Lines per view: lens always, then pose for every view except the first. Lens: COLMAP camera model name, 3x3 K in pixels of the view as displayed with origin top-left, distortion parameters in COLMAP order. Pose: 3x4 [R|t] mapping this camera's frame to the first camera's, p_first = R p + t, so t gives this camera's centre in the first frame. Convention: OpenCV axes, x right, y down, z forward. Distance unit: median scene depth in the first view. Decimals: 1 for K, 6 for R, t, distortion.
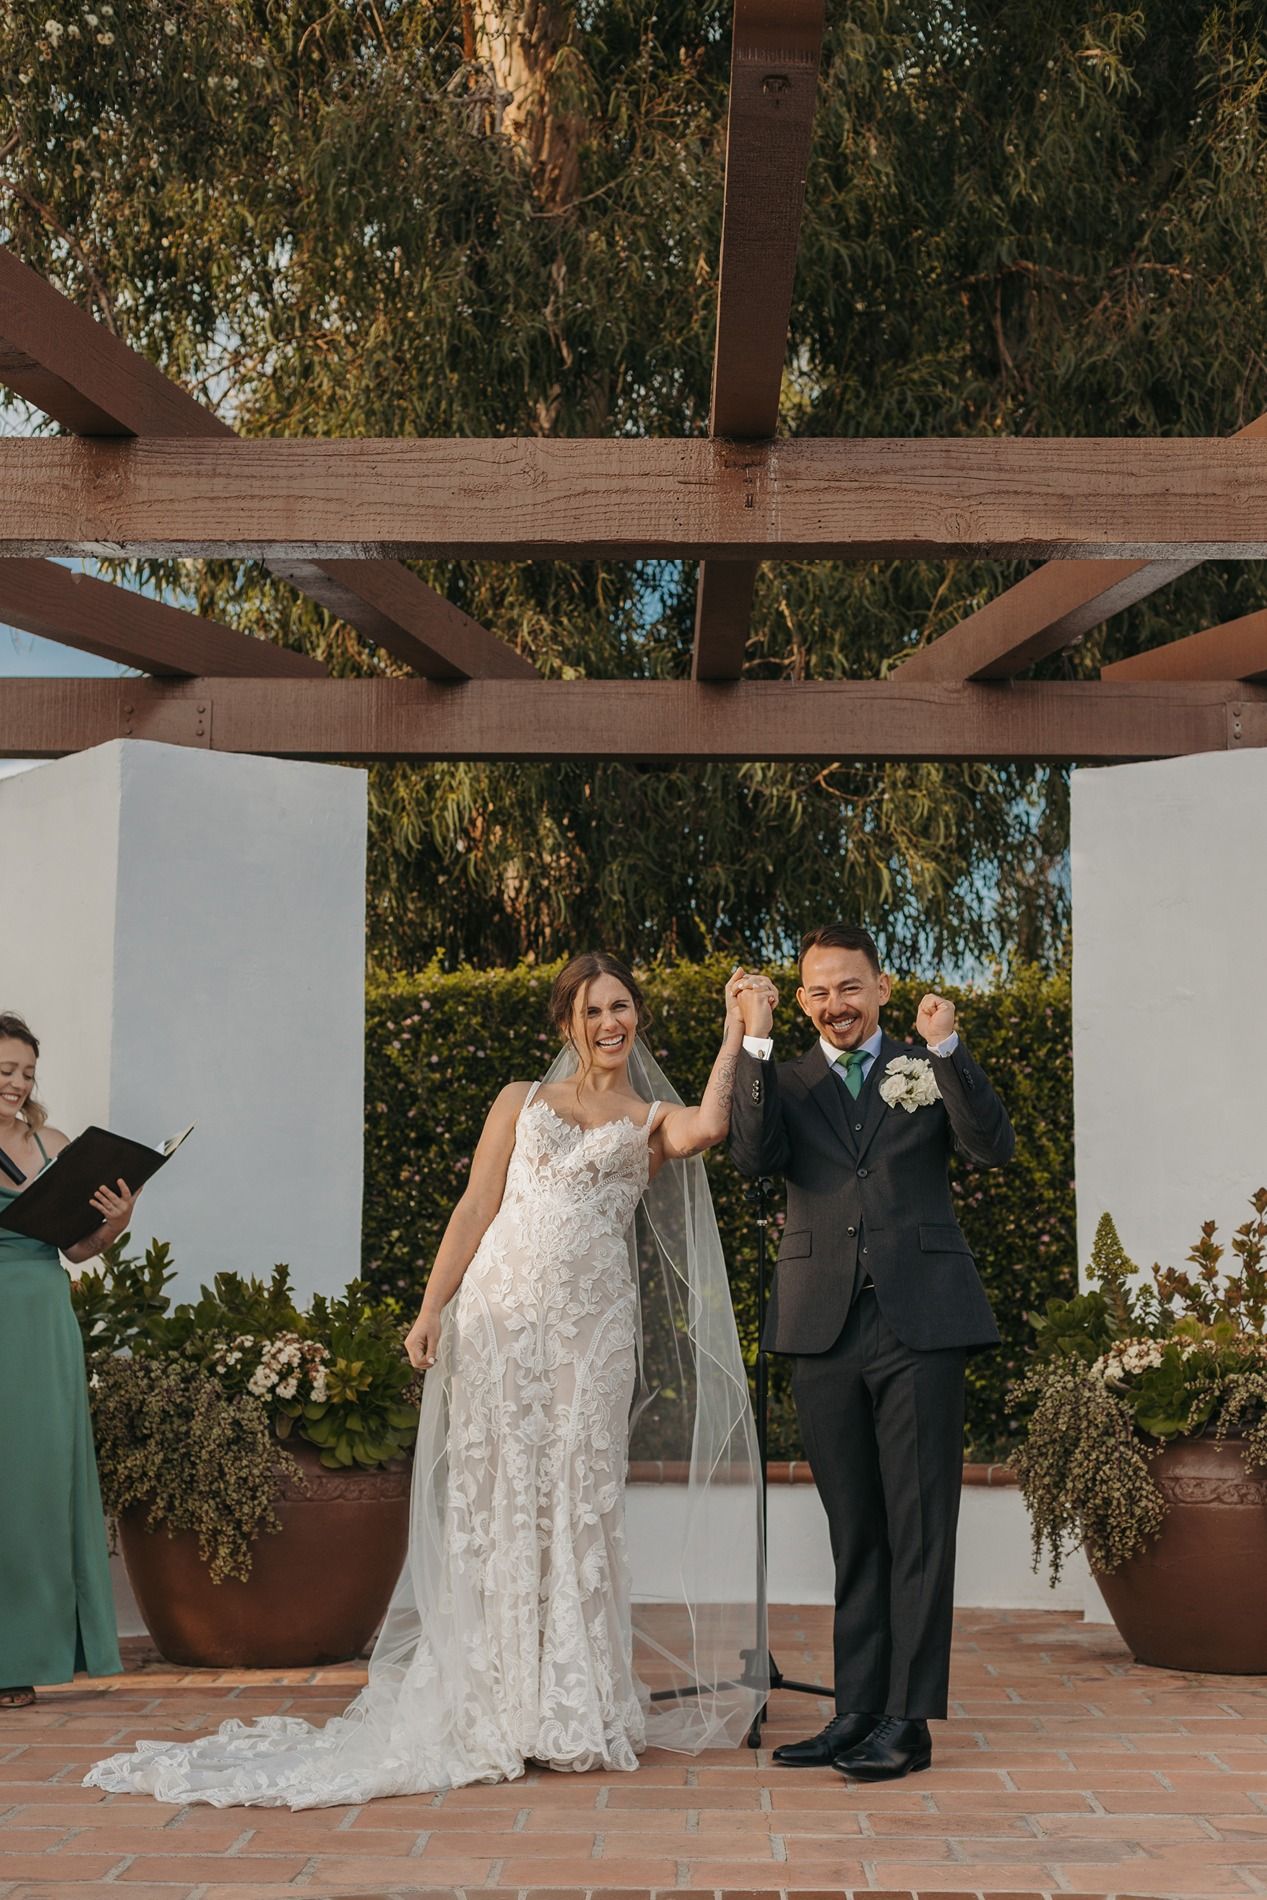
lens RADIAL K [[2902.6, 0, 633.5], [0, 2902.6, 950.0], [0, 0, 1]] dist [0.020519, 0.071304]
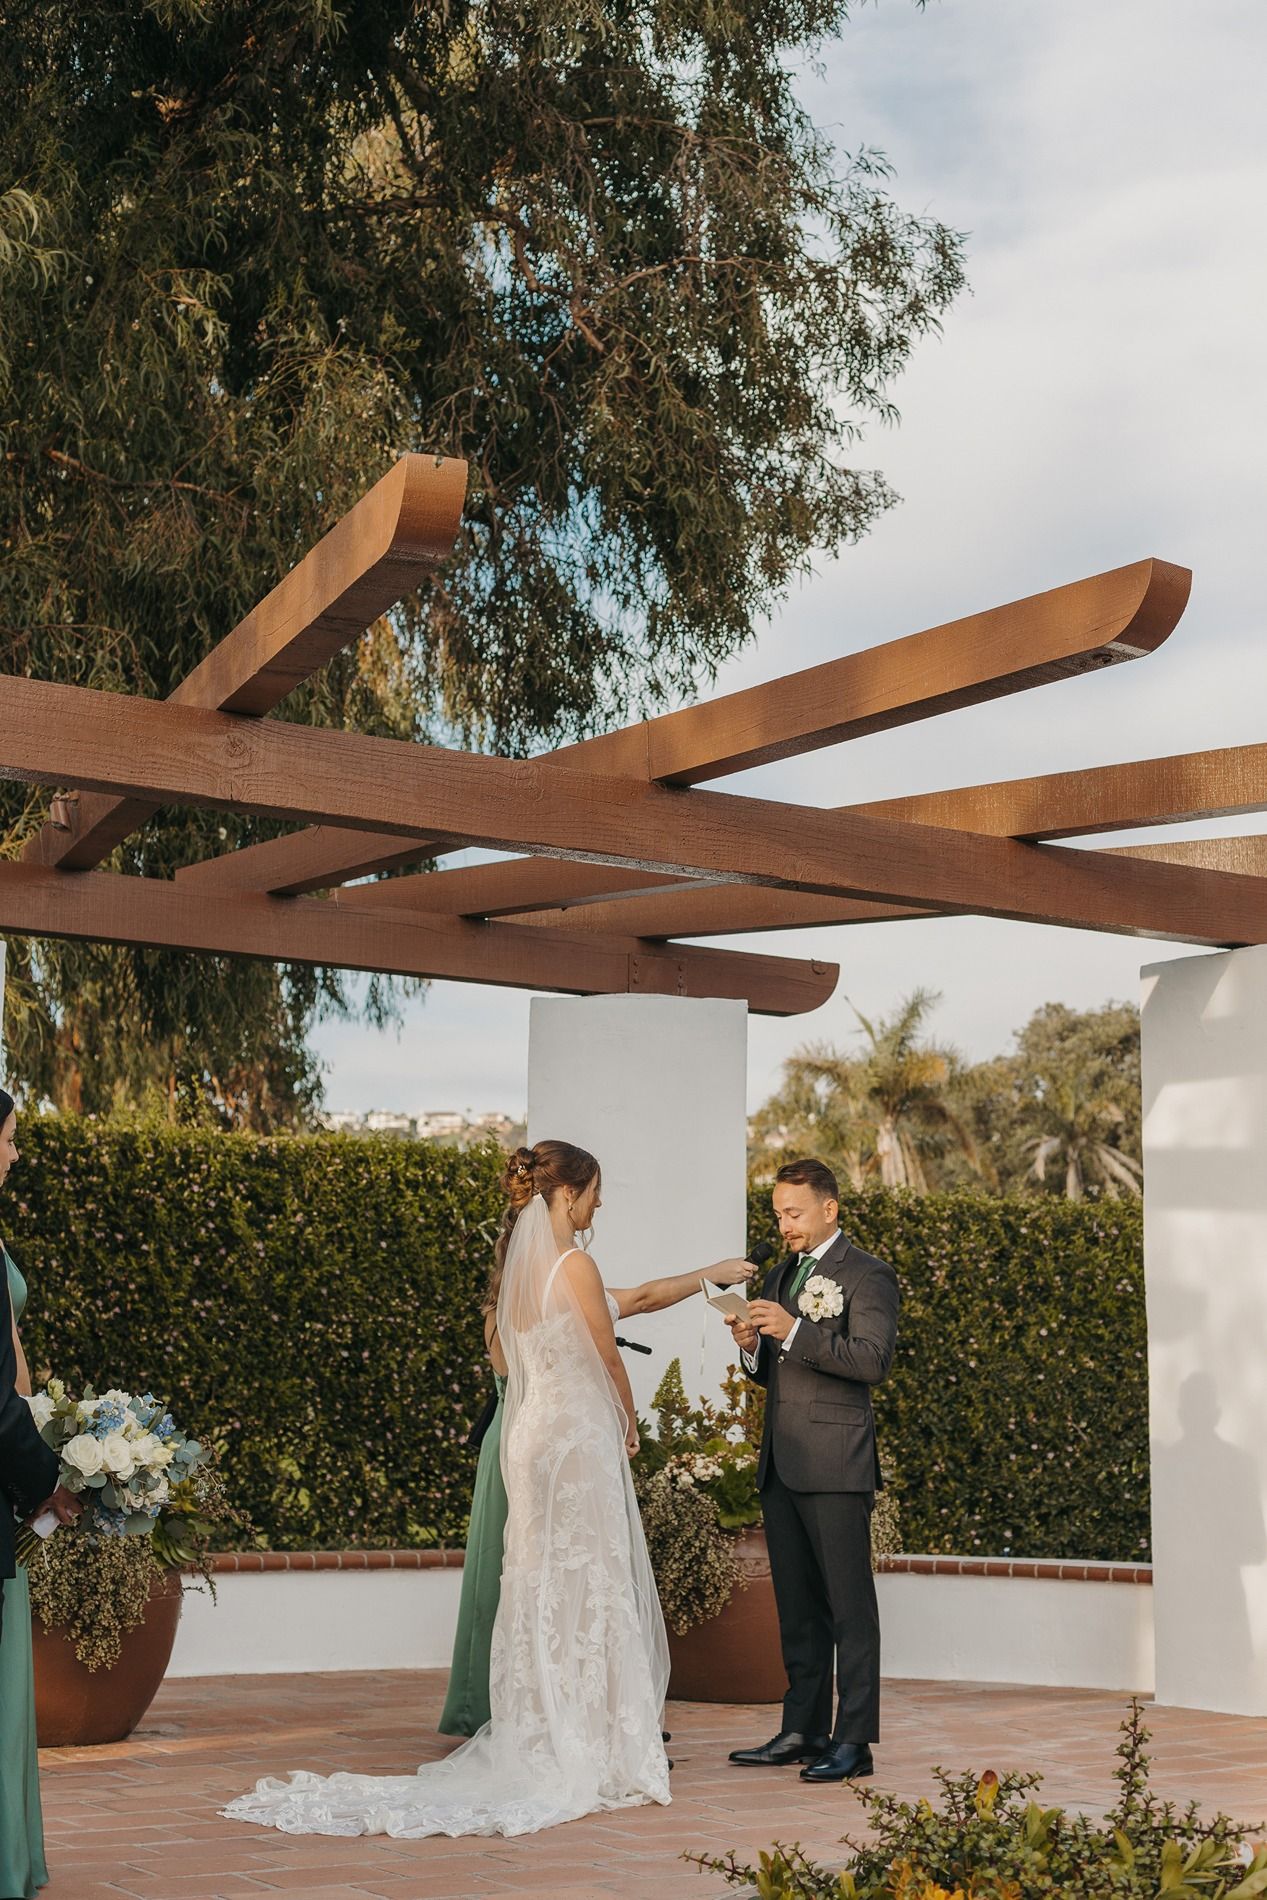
lens RADIAL K [[2902.6, 0, 633.5], [0, 2902.6, 950.0], [0, 0, 1]] dist [0.020519, 0.071304]
pose [[0.824500, 0.092880, 0.558187, -0.360886], [-0.080657, 0.995655, -0.046535, -0.018623], [-0.560084, -0.006654, 0.828409, -0.048690]]
